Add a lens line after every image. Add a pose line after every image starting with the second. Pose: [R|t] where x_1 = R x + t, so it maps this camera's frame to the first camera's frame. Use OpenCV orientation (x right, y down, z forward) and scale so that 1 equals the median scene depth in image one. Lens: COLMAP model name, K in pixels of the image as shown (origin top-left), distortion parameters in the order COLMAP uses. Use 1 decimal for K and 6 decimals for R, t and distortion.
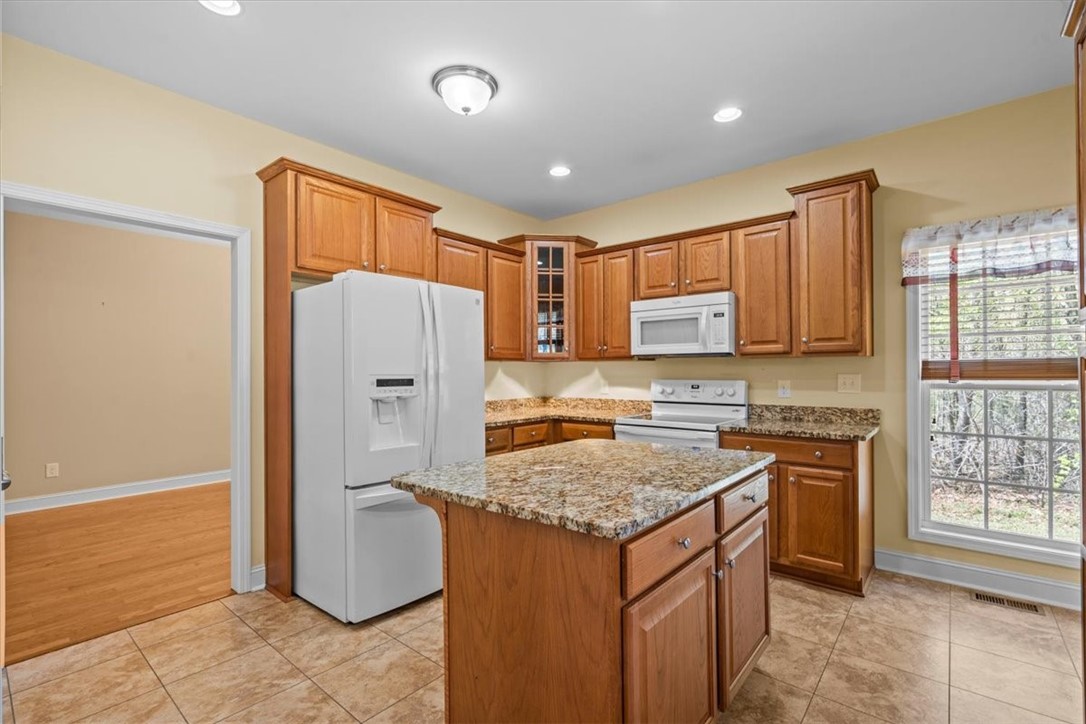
lens RADIAL K [[490.5, 0, 538.1], [0, 490.5, 370.2], [0, 0, 1]] dist [-0.006230, 0.002161]
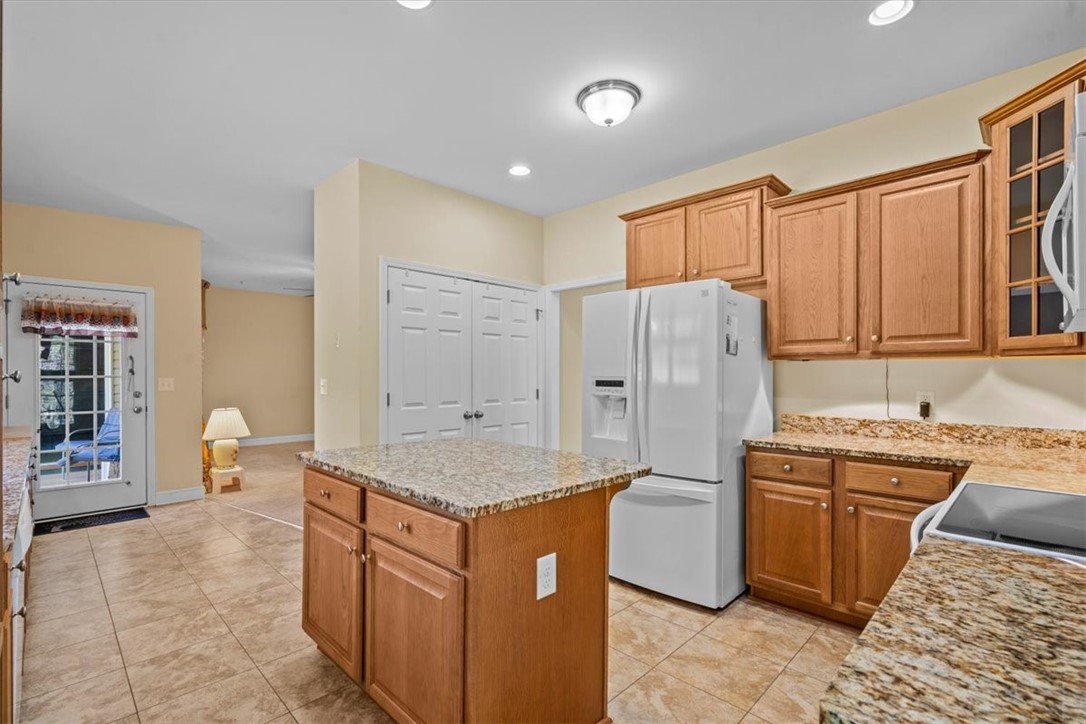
lens RADIAL K [[490.5, 0, 541.1], [0, 490.5, 373.8], [0, 0, 1]] dist [-0.006230, 0.002161]
pose [[-0.075497, 0.004375, -0.997136, 0.725028], [0.002683, 0.999988, 0.004184, -0.002981], [0.997142, -0.002359, -0.075508, 0.749575]]
